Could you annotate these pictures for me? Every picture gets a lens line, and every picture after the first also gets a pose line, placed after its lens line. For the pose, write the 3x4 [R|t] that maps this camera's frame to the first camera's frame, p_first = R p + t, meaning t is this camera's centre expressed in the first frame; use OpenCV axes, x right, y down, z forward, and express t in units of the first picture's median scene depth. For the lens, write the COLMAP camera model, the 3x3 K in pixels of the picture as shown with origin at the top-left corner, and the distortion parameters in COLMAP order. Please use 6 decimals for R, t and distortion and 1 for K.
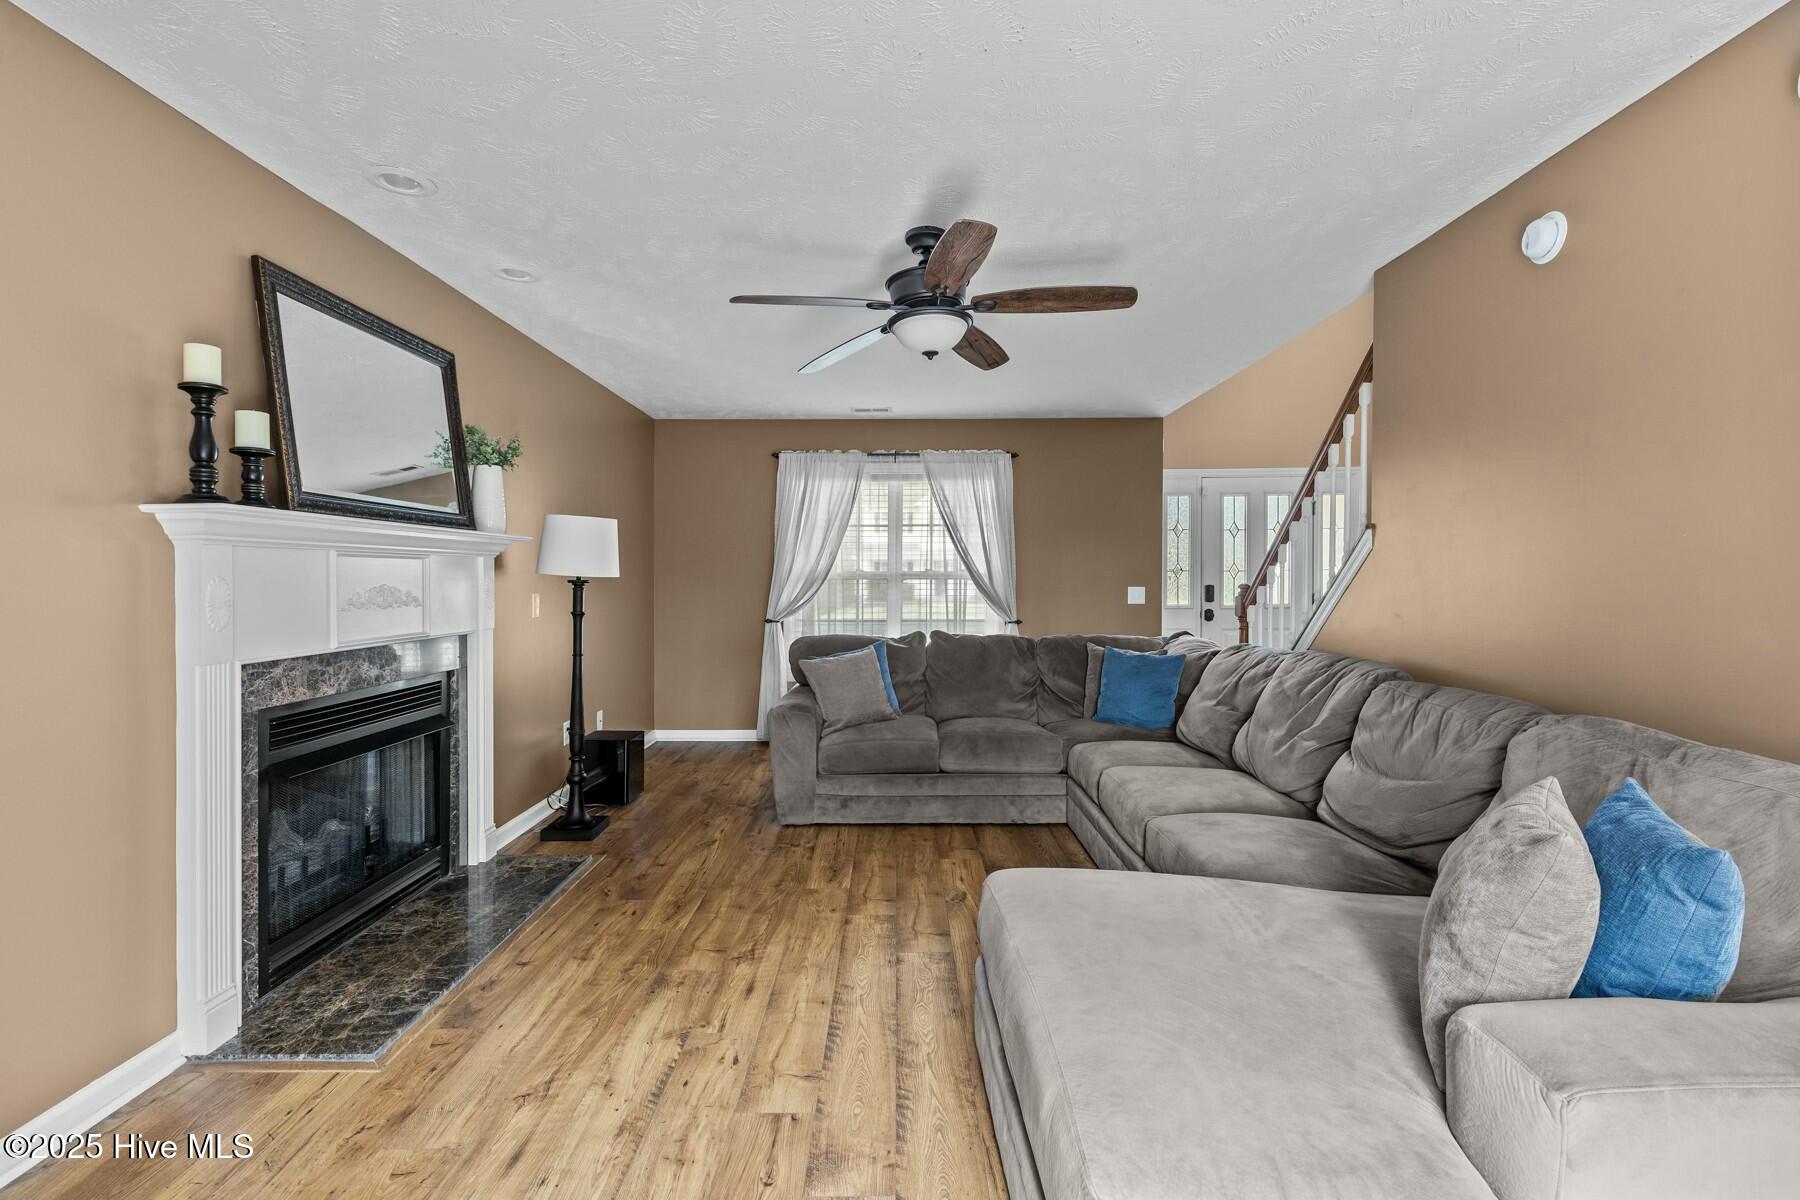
lens RADIAL K [[830.9, 0, 901.9], [0, 830.9, 590.0], [0, 0, 1]] dist [0.020517, -0.000141]
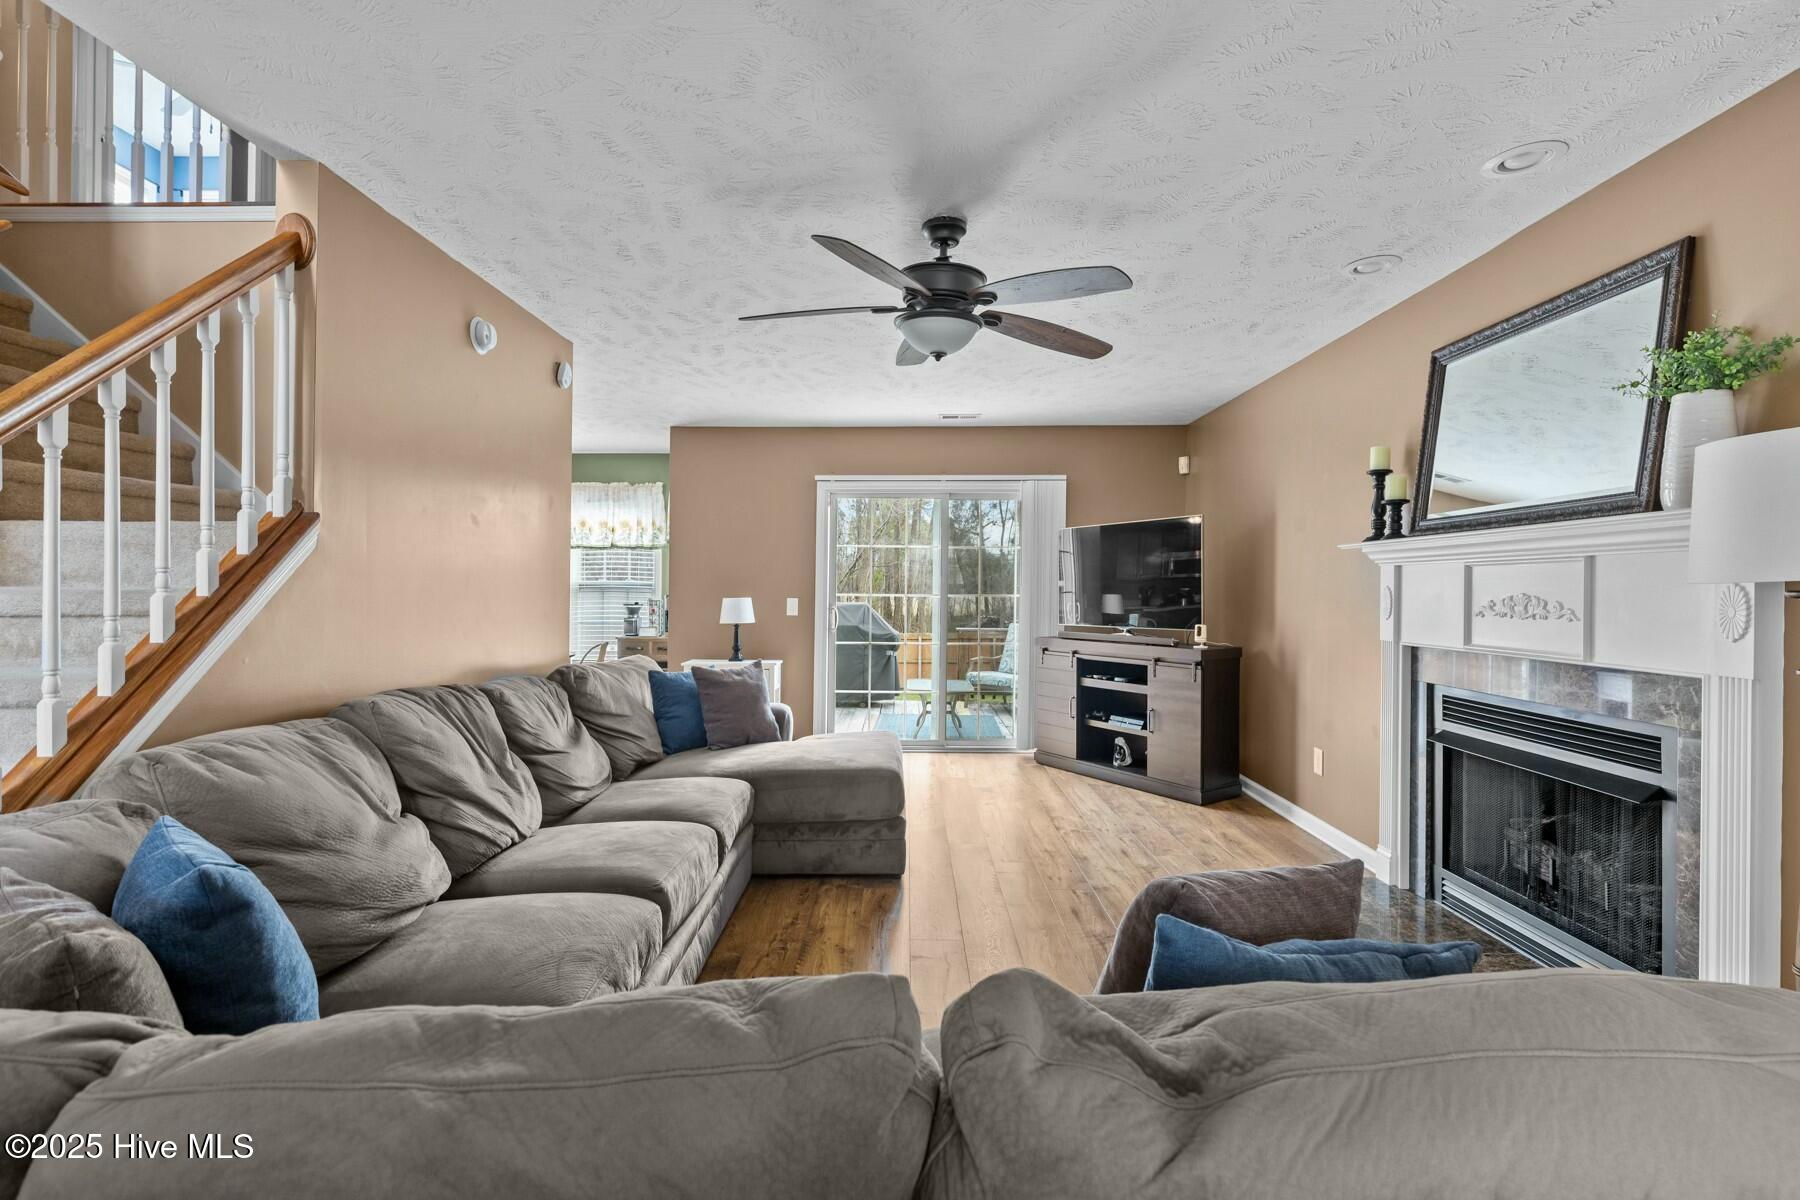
lens RADIAL K [[830.9, 0, 901.9], [0, 830.9, 590.0], [0, 0, 1]] dist [0.020517, -0.000141]
pose [[-0.999980, -0.005085, 0.003853, 0.091787], [-0.005000, 0.999751, 0.021763, -0.037617], [-0.003963, 0.021743, -0.999756, 2.649066]]
